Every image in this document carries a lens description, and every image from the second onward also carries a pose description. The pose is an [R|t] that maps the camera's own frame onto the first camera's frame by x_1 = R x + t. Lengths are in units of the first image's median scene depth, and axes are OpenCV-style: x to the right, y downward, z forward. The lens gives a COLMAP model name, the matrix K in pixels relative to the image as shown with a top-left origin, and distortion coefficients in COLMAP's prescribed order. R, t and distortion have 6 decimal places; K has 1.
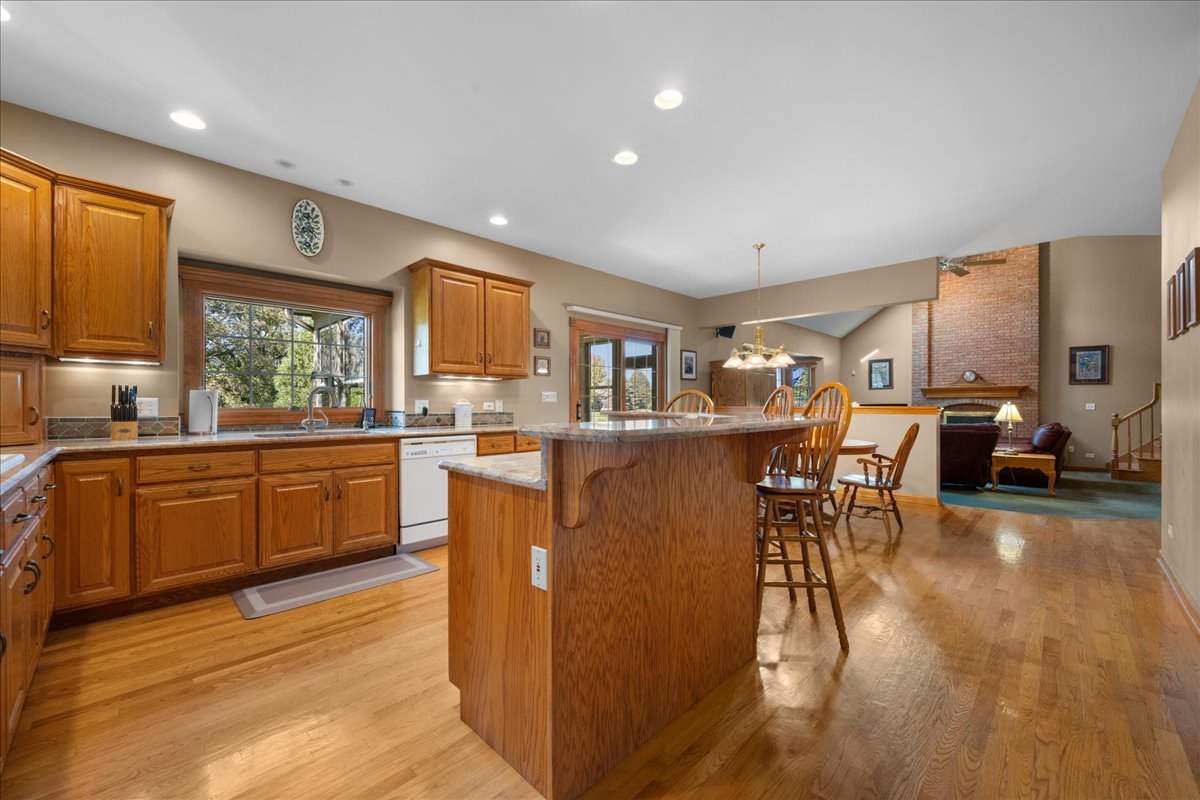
lens RADIAL K [[478.3, 0, 597.7], [0, 478.3, 405.7], [0, 0, 1]] dist [-0.001057, 0.000418]
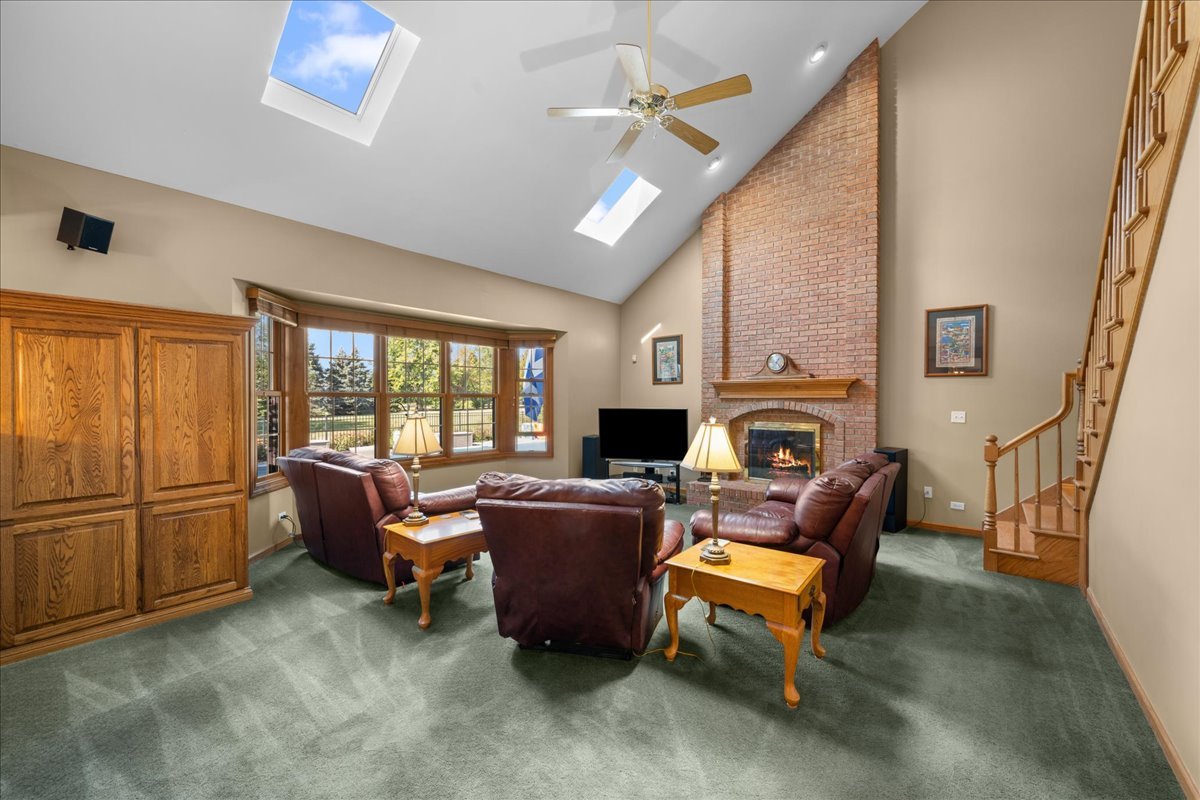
lens RADIAL K [[478.3, 0, 599.6], [0, 478.3, 404.1], [0, 0, 1]] dist [-0.001057, 0.000418]
pose [[0.994893, 0.001597, 0.100926, 0.532005], [-0.002011, 0.999990, 0.003992, -0.013272], [-0.100918, -0.004174, 0.994886, 0.464342]]
